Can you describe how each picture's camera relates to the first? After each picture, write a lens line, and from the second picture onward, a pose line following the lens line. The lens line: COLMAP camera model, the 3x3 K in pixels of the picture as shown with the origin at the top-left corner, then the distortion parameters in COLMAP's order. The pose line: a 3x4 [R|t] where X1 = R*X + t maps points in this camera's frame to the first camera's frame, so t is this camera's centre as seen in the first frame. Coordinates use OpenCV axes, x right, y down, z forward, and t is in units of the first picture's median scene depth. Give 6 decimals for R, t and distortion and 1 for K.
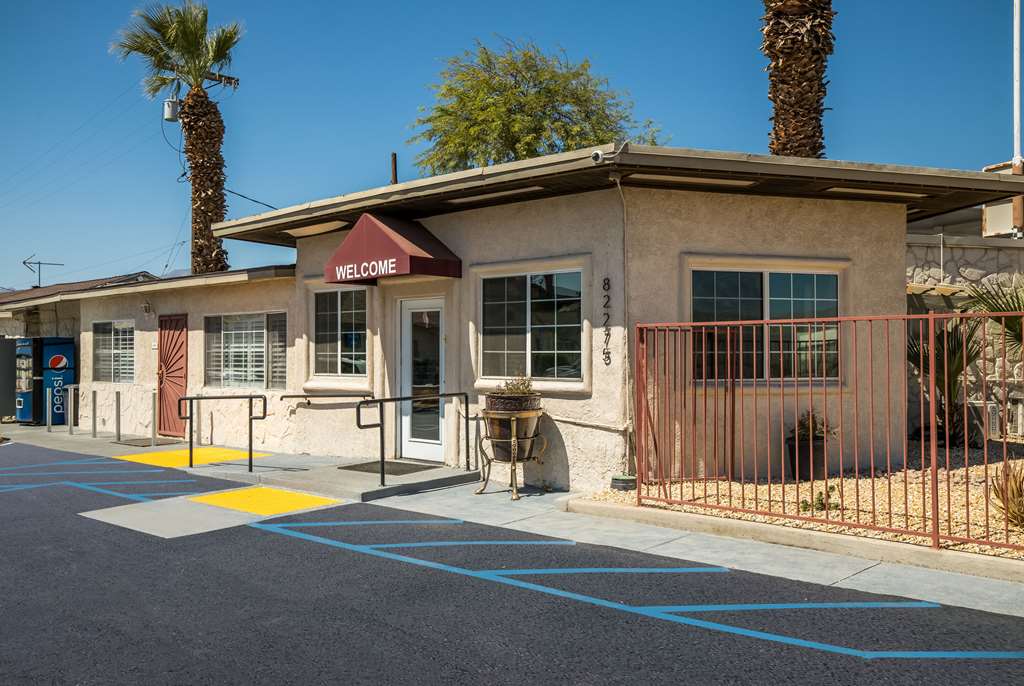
lens RADIAL K [[914.7, 0, 511.9], [0, 914.7, 339.9], [0, 0, 1]] dist [0.012172, 0.001680]
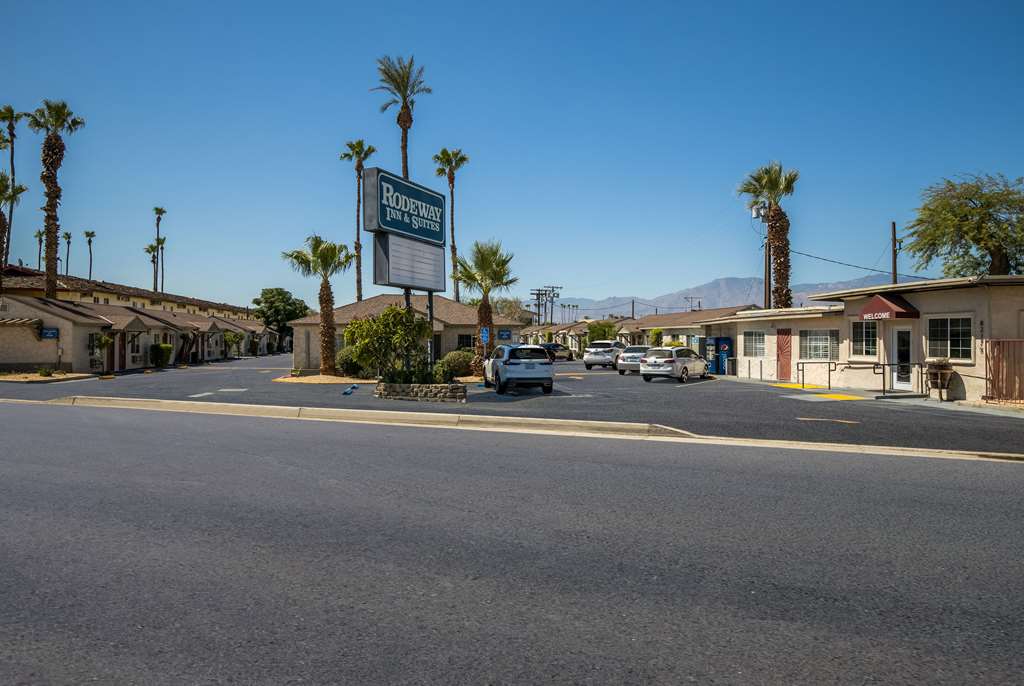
lens RADIAL K [[684.6, 0, 509.6], [0, 684.6, 337.7], [0, 0, 1]] dist [0.025513, 0.004985]
pose [[0.802527, 0.003143, -0.596608, 0.174994], [0.004940, 0.999917, 0.011913, -0.041859], [0.596596, -0.012508, 0.802444, -1.212467]]
